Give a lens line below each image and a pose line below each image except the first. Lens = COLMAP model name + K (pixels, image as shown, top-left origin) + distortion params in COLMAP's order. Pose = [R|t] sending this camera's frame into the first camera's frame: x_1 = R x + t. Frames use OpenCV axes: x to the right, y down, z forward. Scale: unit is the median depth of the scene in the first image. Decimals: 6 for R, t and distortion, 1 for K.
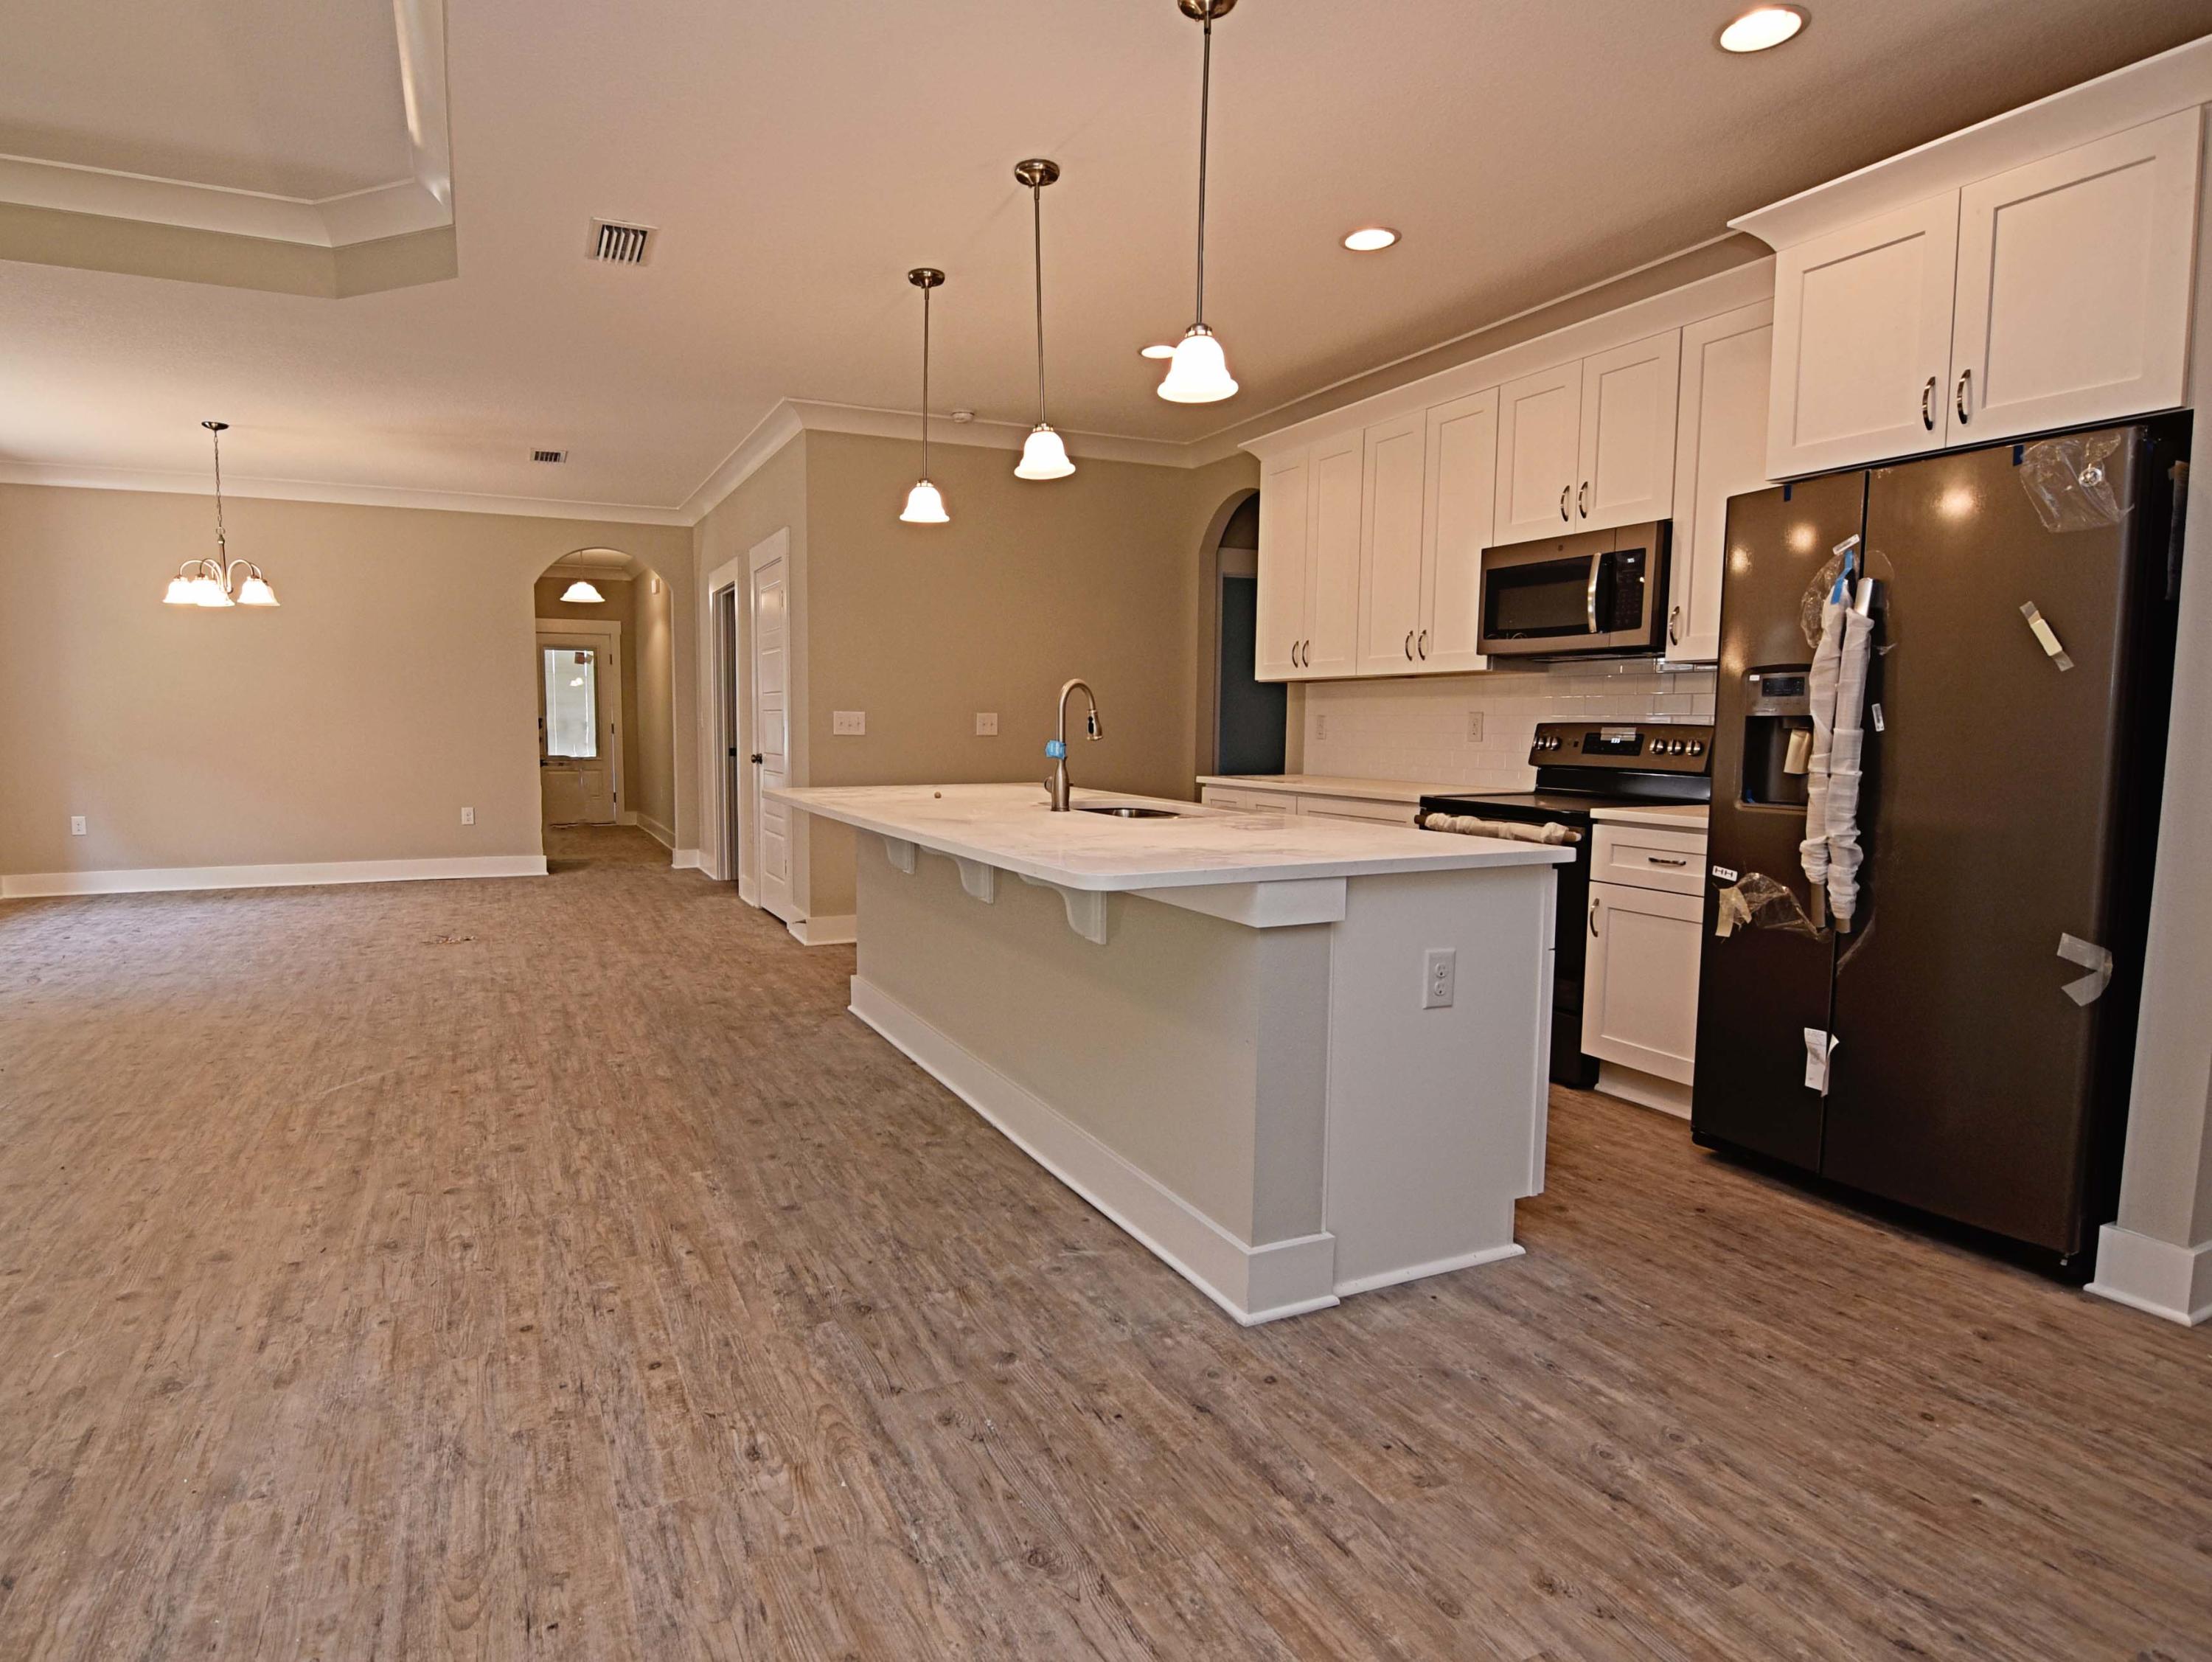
lens RADIAL K [[1262.3, 0, 1098.7], [0, 1262.3, 836.7], [0, 0, 1]] dist [0.002838, -0.001023]
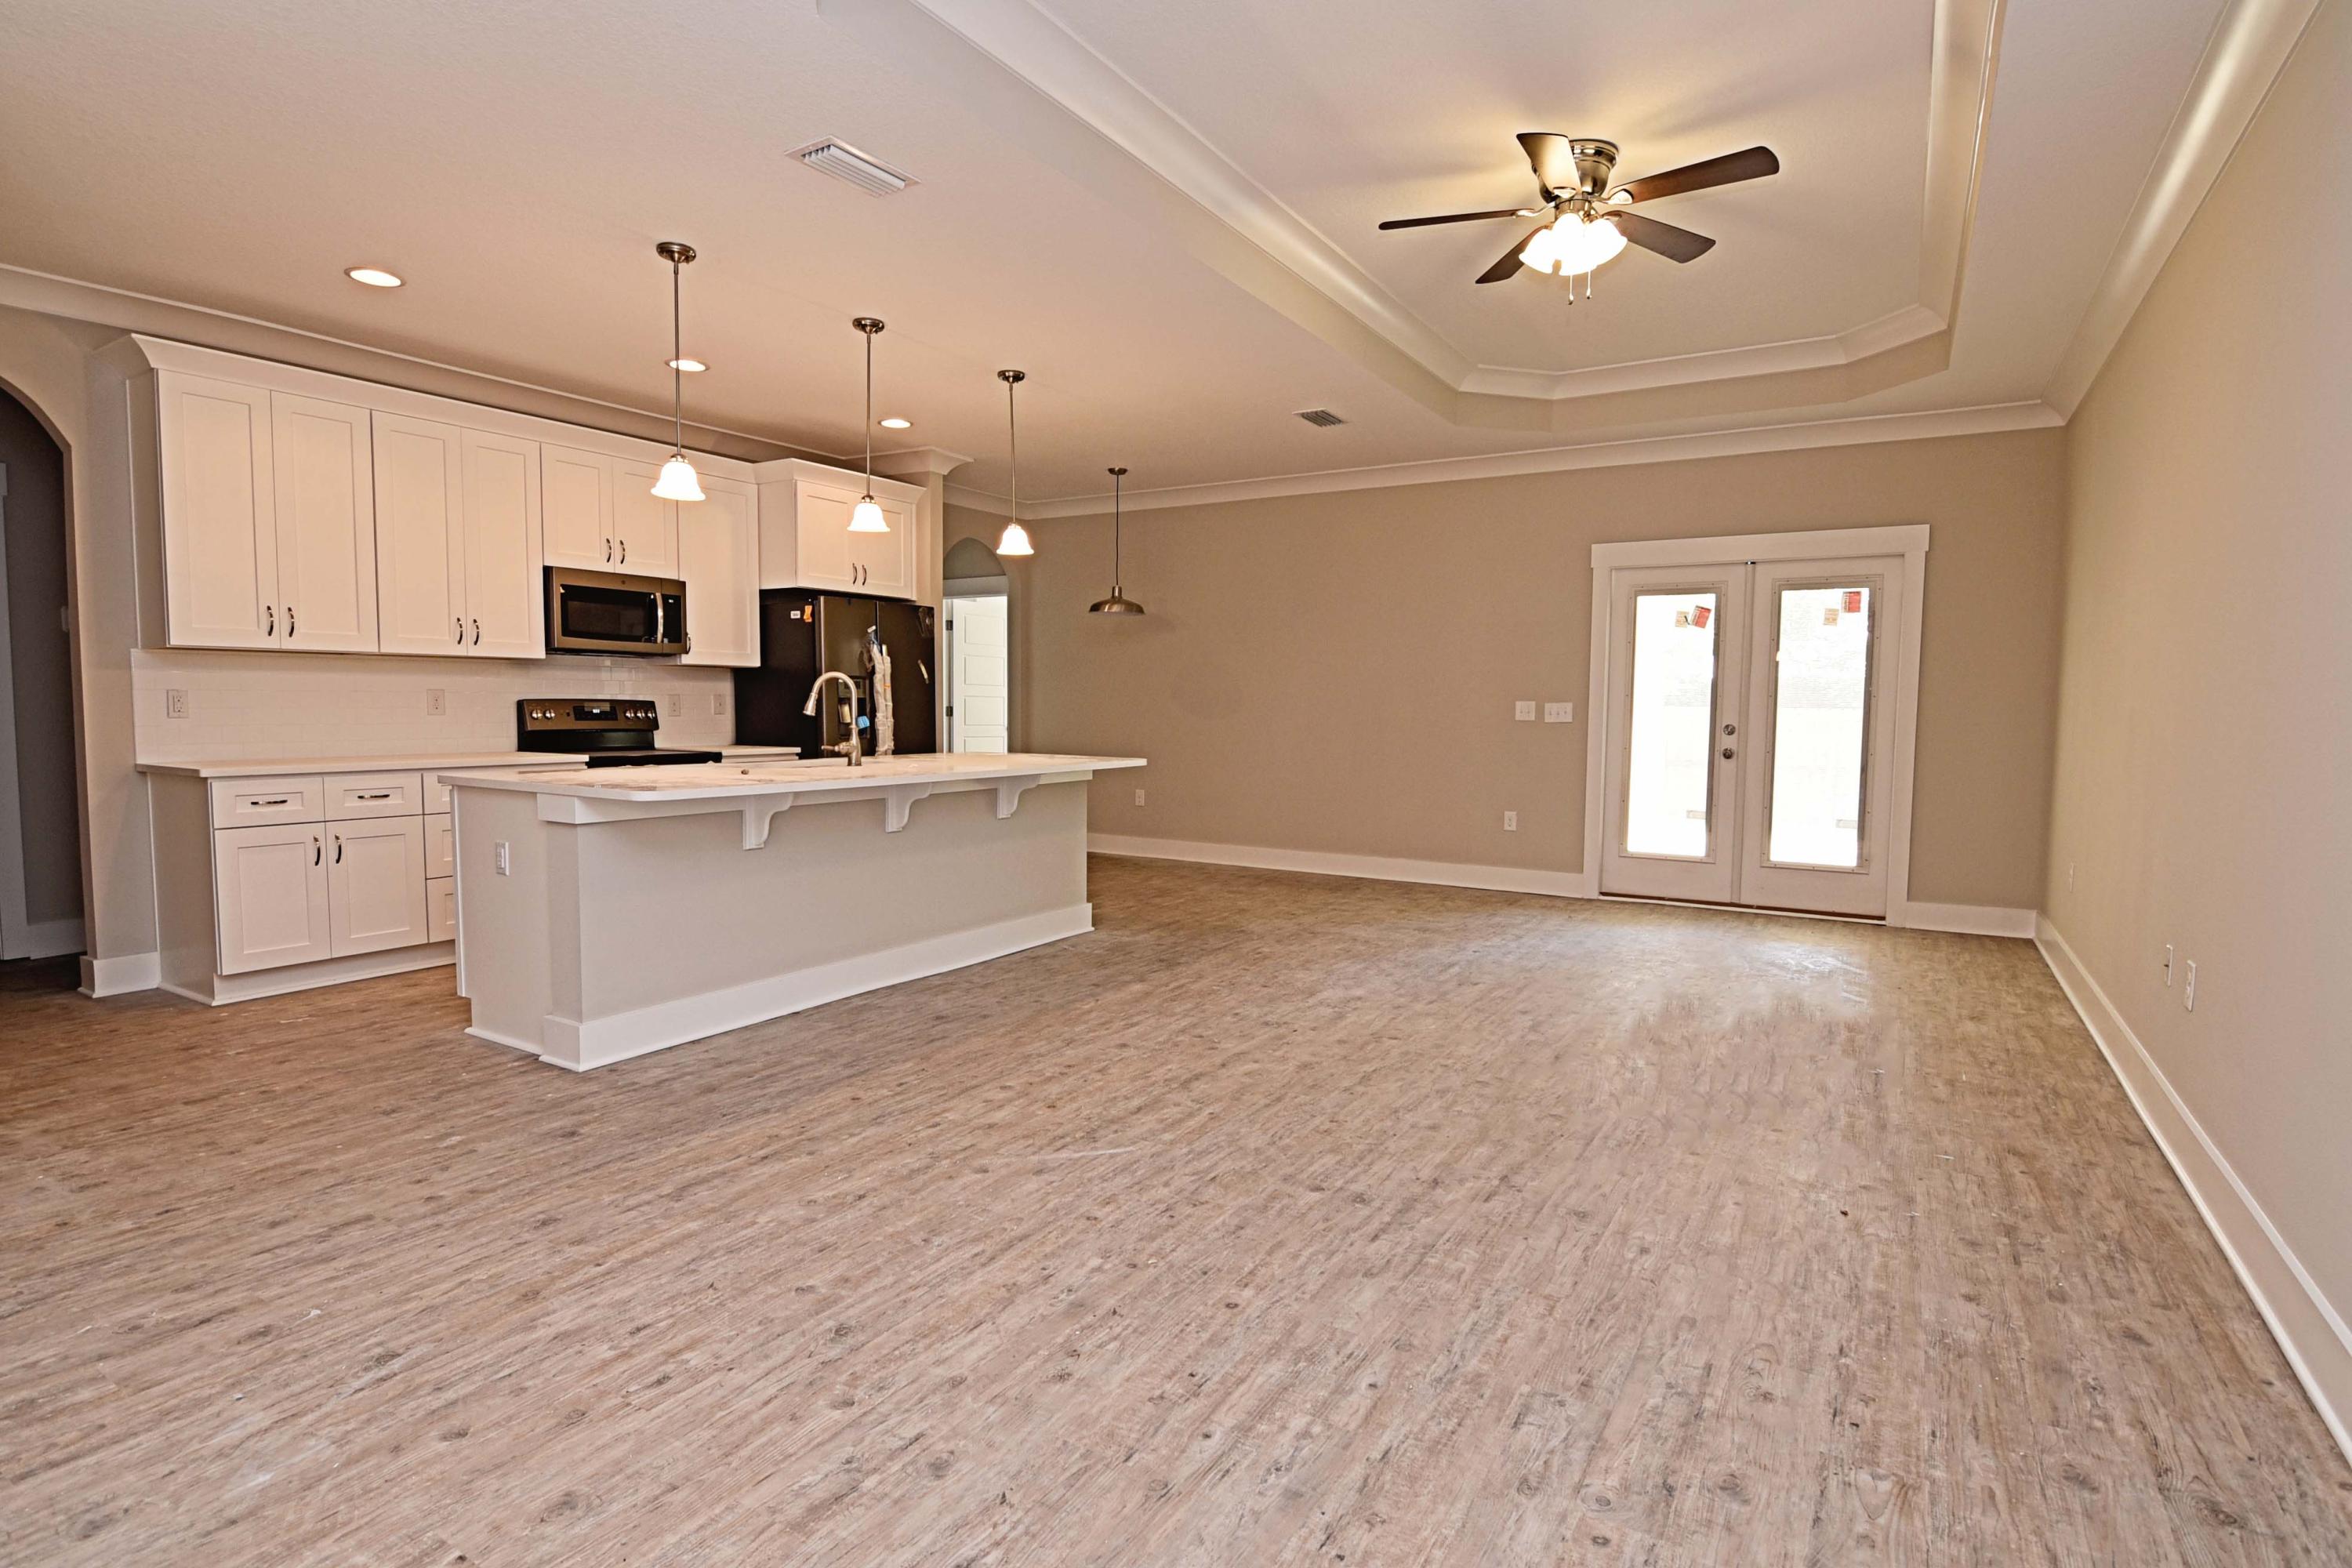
lens RADIAL K [[1202.3, 0, 1169.3], [0, 1202.3, 785.2], [0, 0, 1]] dist [-0.004296, -0.000229]
pose [[-0.560789, -0.058164, 0.825913, -1.290408], [0.075507, 0.989780, 0.120973, -0.126271], [-0.824509, 0.130202, -0.550666, 1.415122]]
